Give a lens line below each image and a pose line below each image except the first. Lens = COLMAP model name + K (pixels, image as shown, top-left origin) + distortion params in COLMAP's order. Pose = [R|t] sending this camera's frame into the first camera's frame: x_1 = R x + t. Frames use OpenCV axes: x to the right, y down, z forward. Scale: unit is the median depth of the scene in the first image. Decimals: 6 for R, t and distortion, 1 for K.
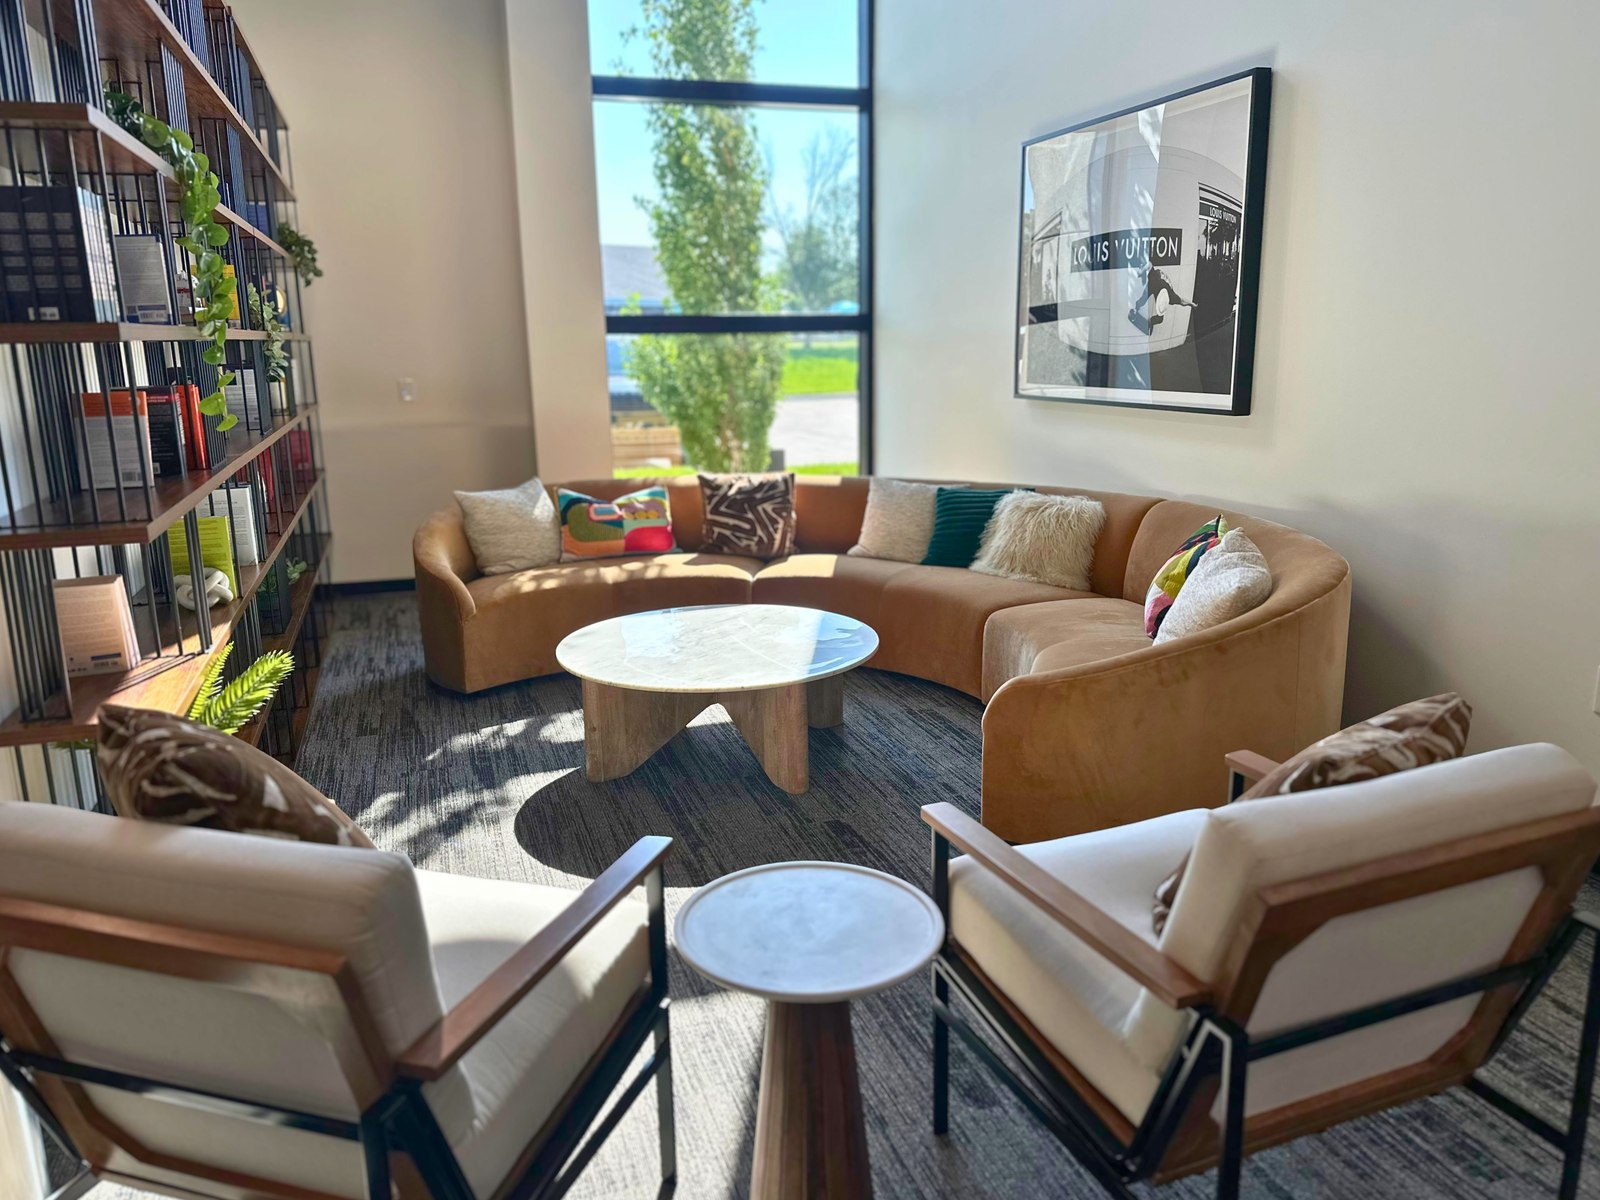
lens RADIAL K [[1181.7, 0, 800.0], [0, 1181.7, 600.0], [0, 0, 1]] dist [0.095915, -0.101454]
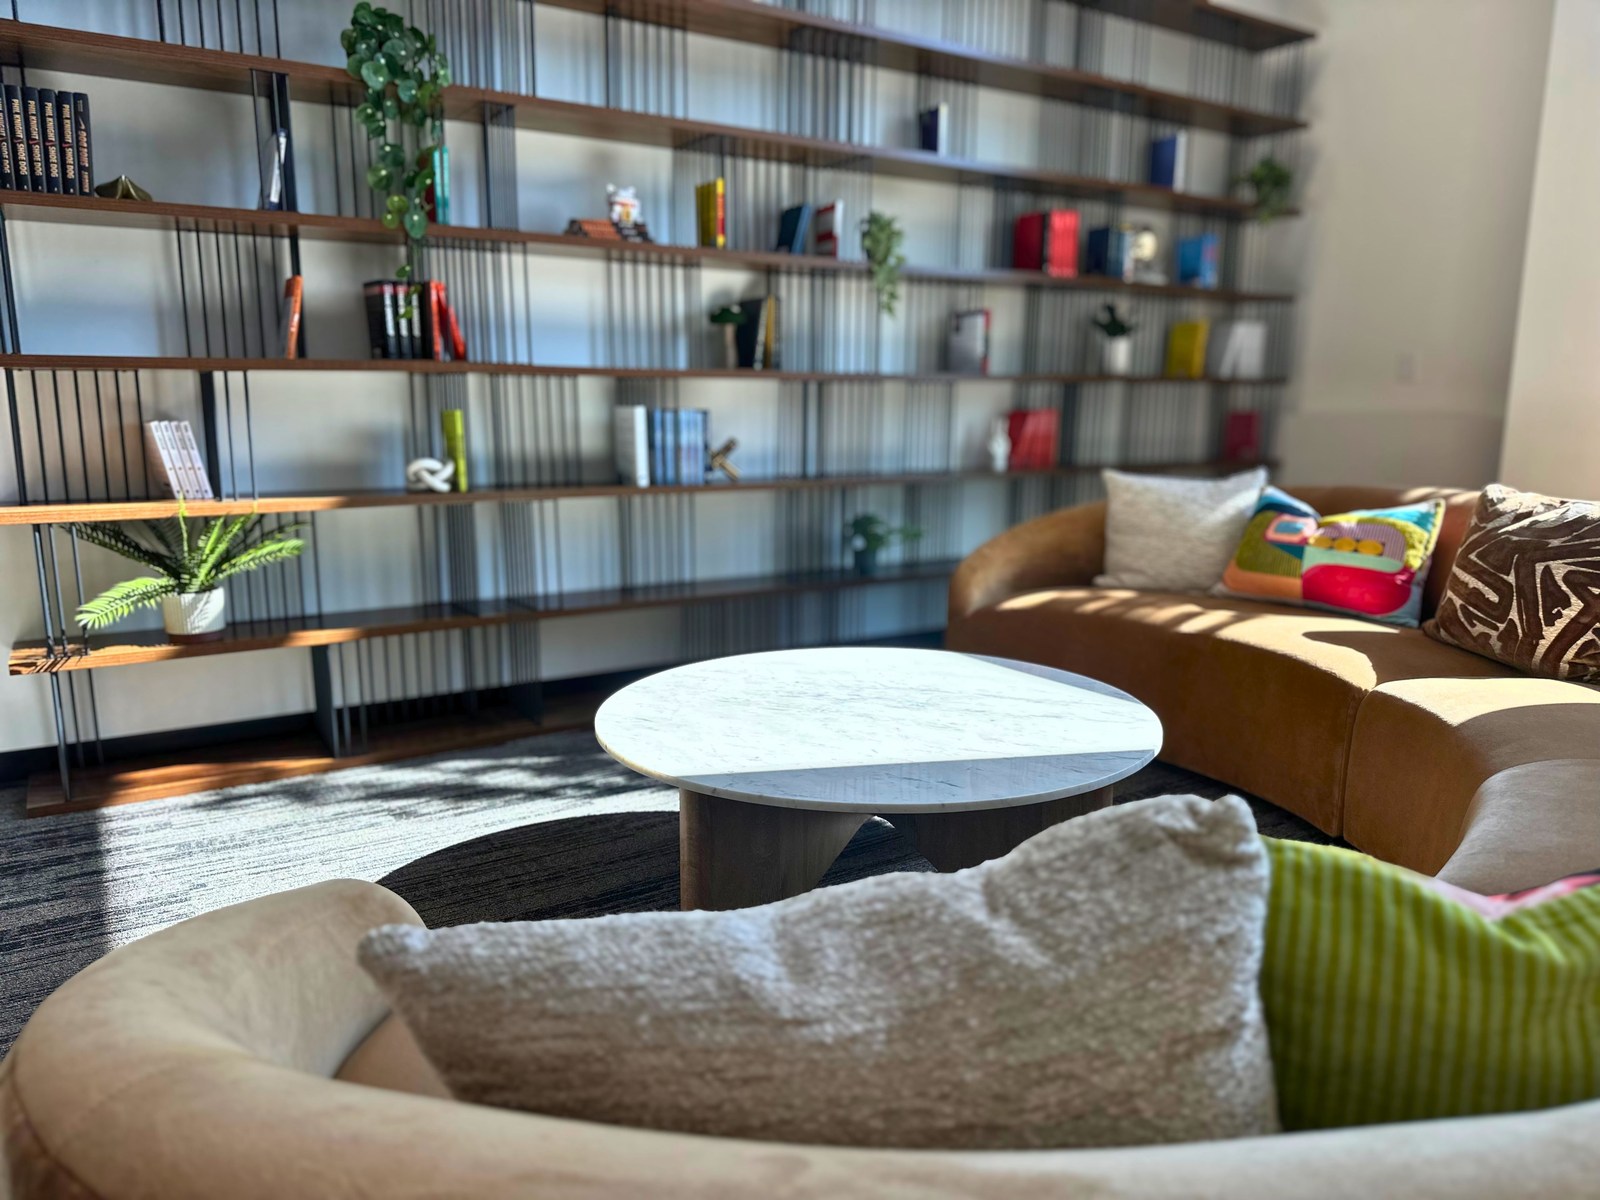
lens RADIAL K [[1111.6, 0, 800.0], [0, 1111.6, 600.0], [0, 0, 1]] dist [0.082047, -0.090629]
pose [[0.253584, 0.190454, -0.948379, 0.408776], [-0.216324, 0.966760, 0.136304, -0.079219], [0.942814, 0.170592, 0.286355, 0.749935]]
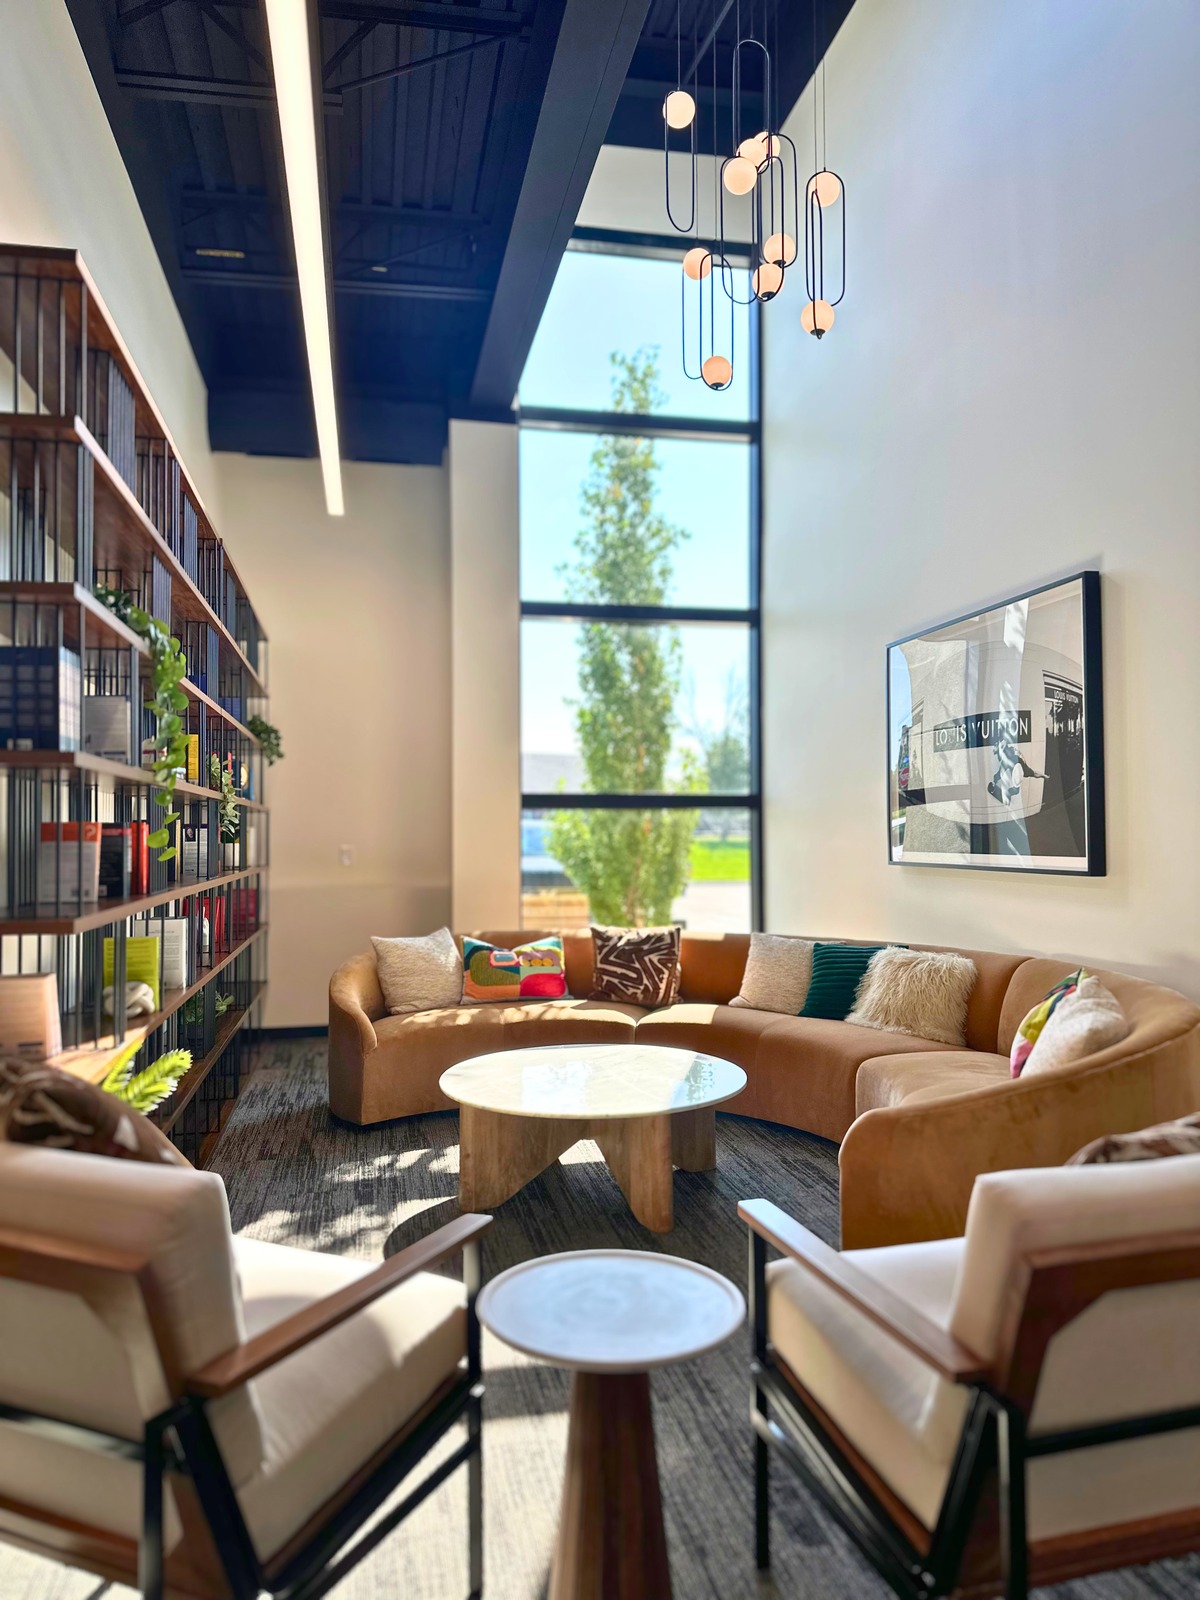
lens RADIAL K [[1111.6, 0, 600.0], [0, 1111.6, 800.0], [0, 0, 1]] dist [0.082047, -0.090629]
pose [[0.994374, 0.007531, -0.105659, 0.037575], [-0.032888, 0.970125, -0.240366, 0.033757], [0.100692, 0.242488, 0.964915, -0.015697]]
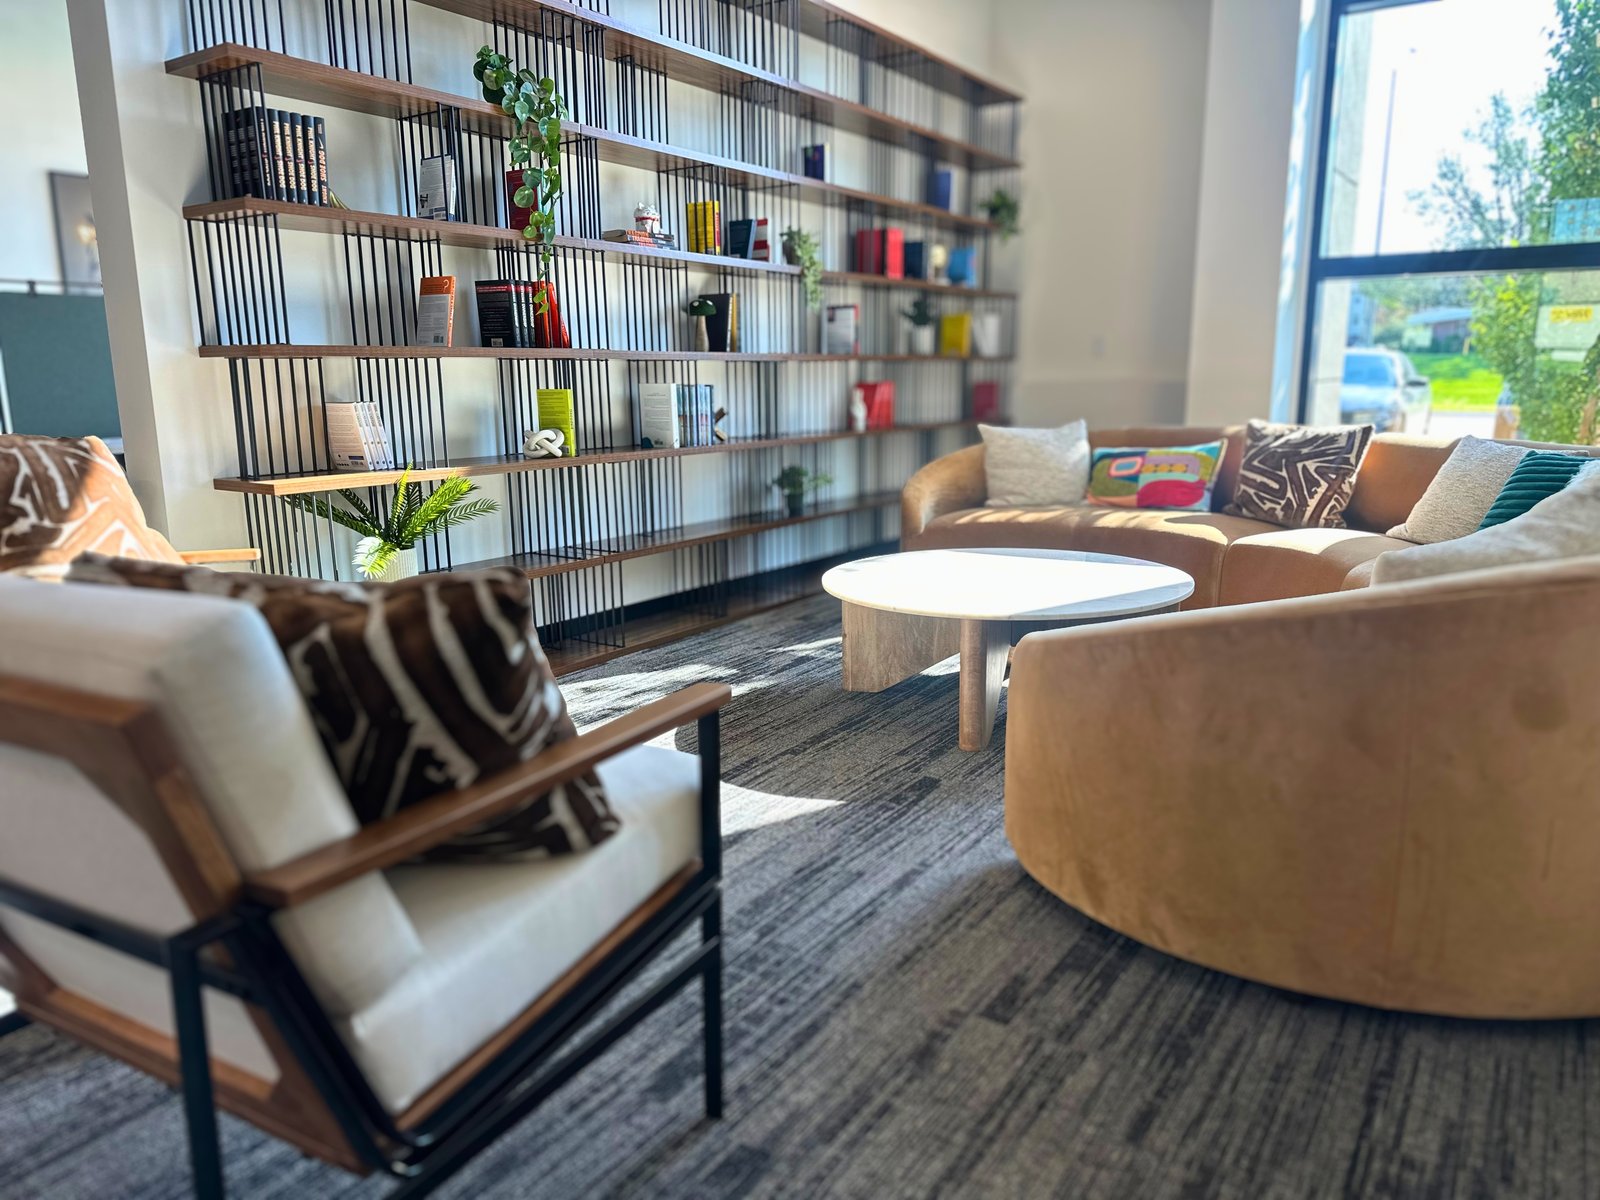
lens RADIAL K [[1111.6, 0, 800.0], [0, 1111.6, 600.0], [0, 0, 1]] dist [0.082047, -0.090629]
pose [[0.612167, 0.165706, -0.773171, 0.460248], [-0.167875, 0.982741, 0.077704, 0.012025], [0.772703, 0.082228, 0.629419, 0.335359]]
